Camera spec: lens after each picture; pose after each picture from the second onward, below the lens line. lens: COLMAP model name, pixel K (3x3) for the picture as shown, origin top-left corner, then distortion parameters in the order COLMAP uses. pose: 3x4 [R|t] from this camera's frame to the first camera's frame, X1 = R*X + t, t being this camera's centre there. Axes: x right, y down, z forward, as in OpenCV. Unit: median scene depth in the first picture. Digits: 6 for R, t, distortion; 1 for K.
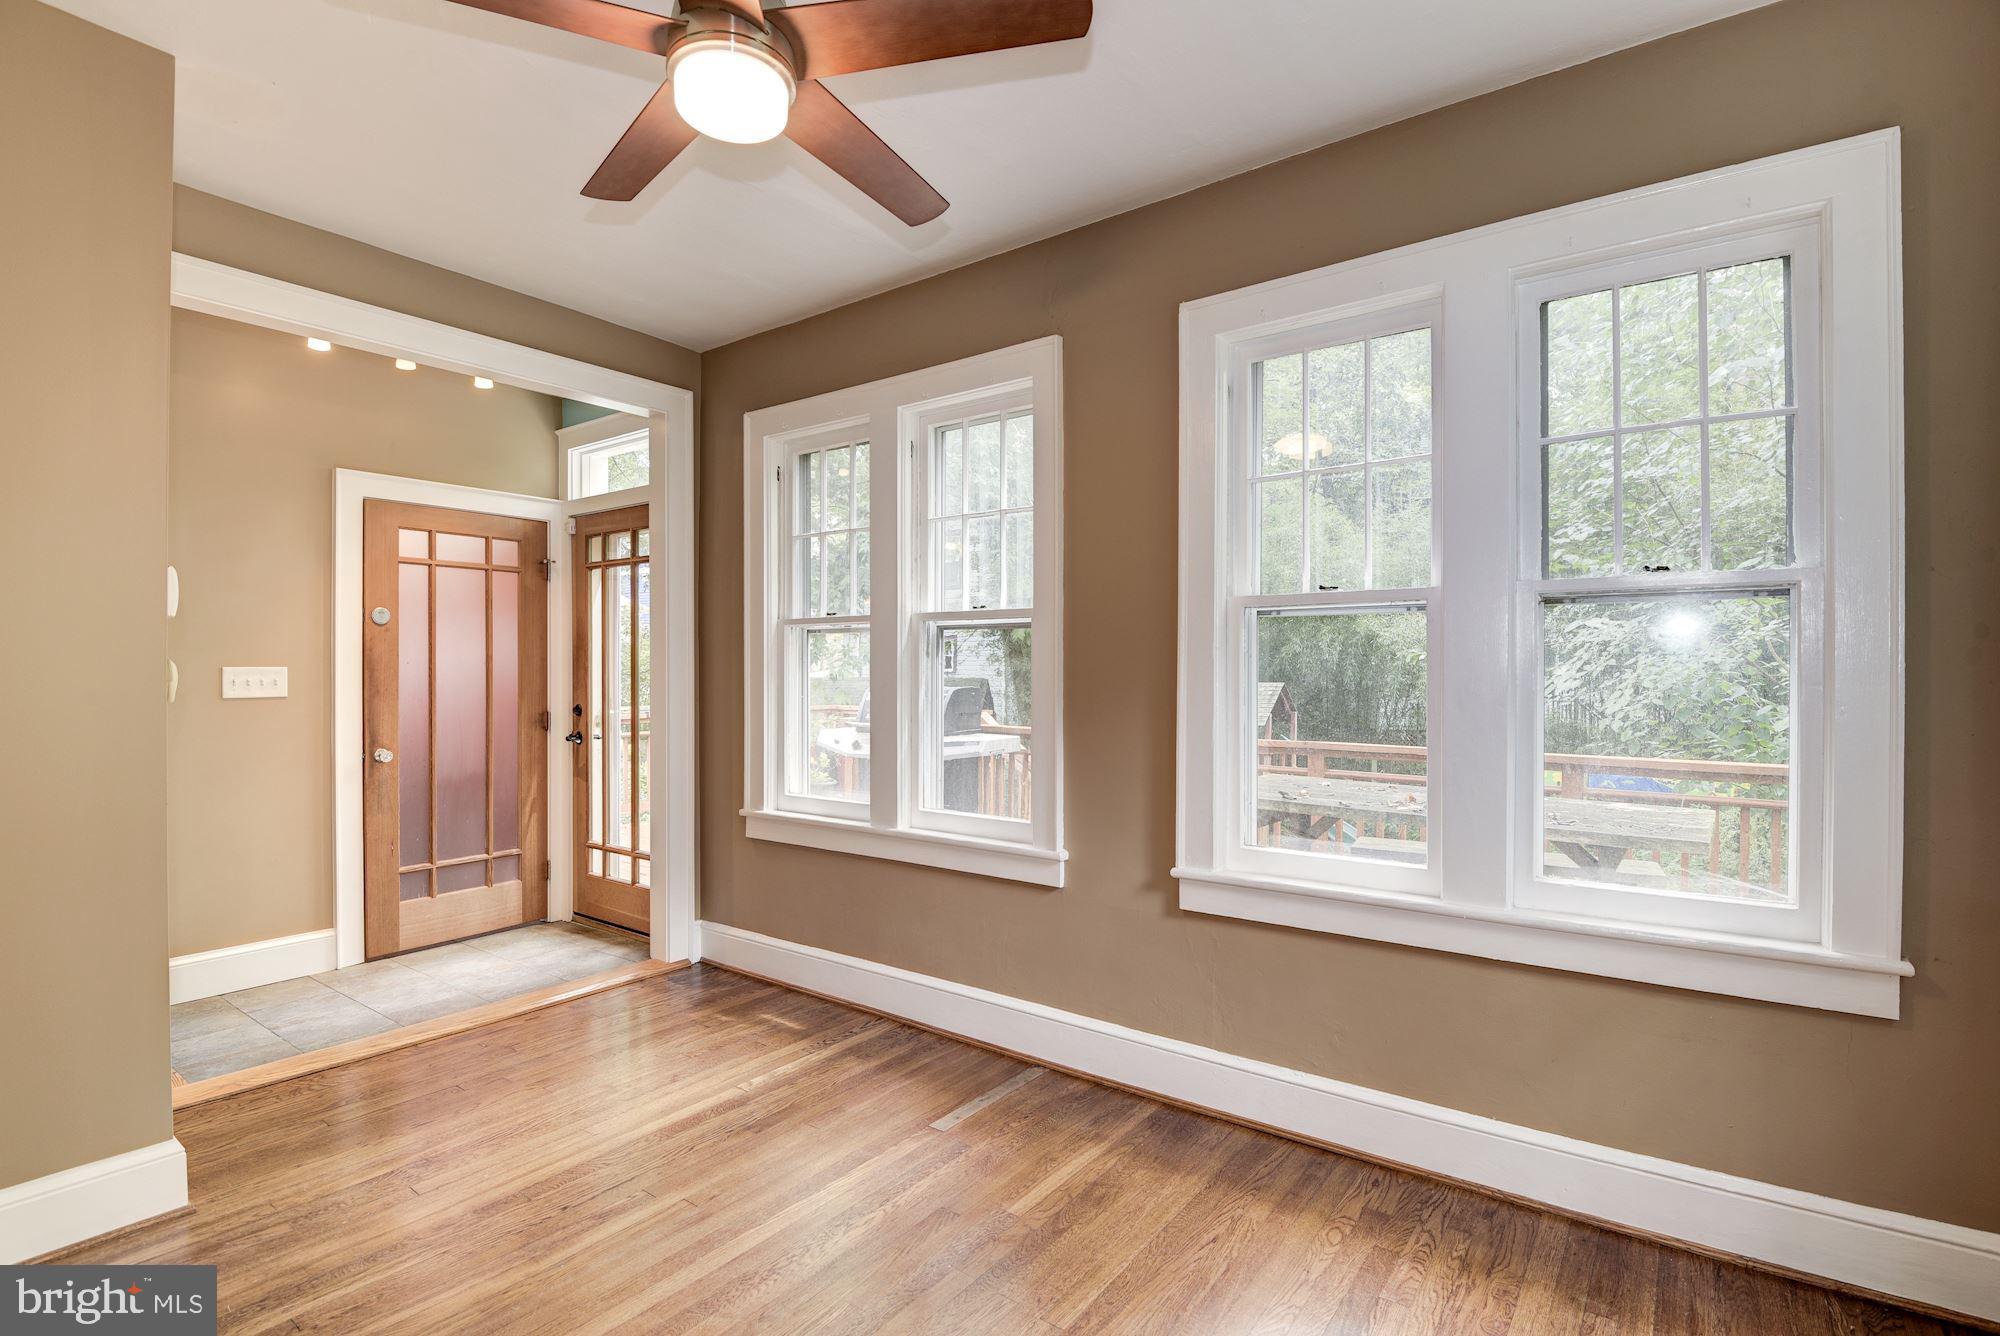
lens RADIAL K [[939.1, 0, 1000.0], [0, 939.1, 668.0], [0, 0, 1]] dist [0.000991, -0.012544]
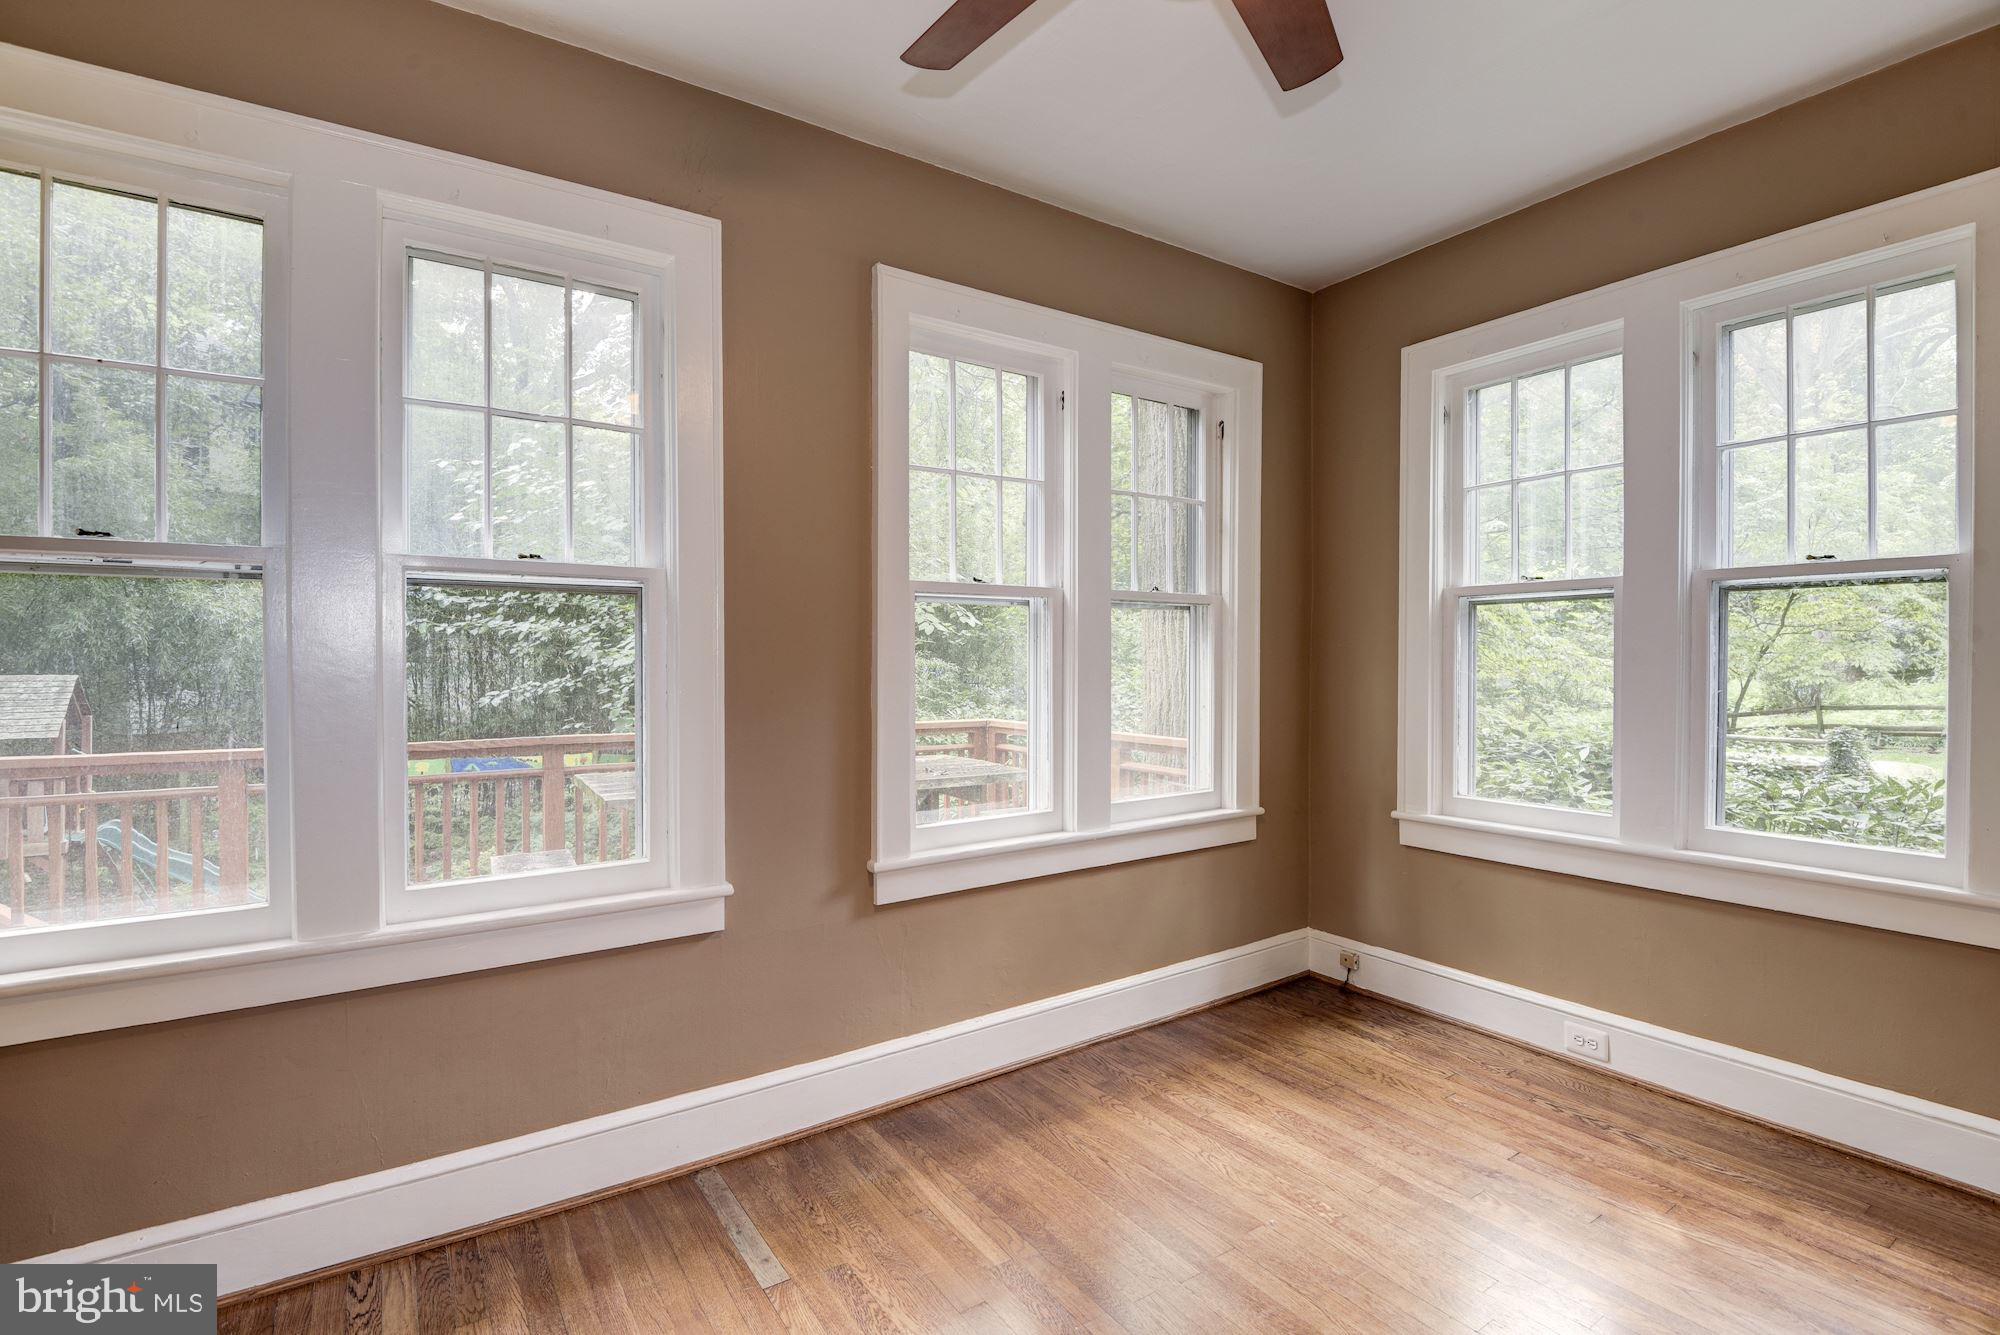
lens RADIAL K [[939.1, 0, 1000.0], [0, 939.1, 667.5], [0, 0, 1]] dist [0.000991, -0.012544]
pose [[0.318815, -0.009873, 0.947765, -0.667449], [-0.002767, 0.999932, 0.011347, 0.006155], [-0.947813, -0.006240, 0.318766, 0.586868]]
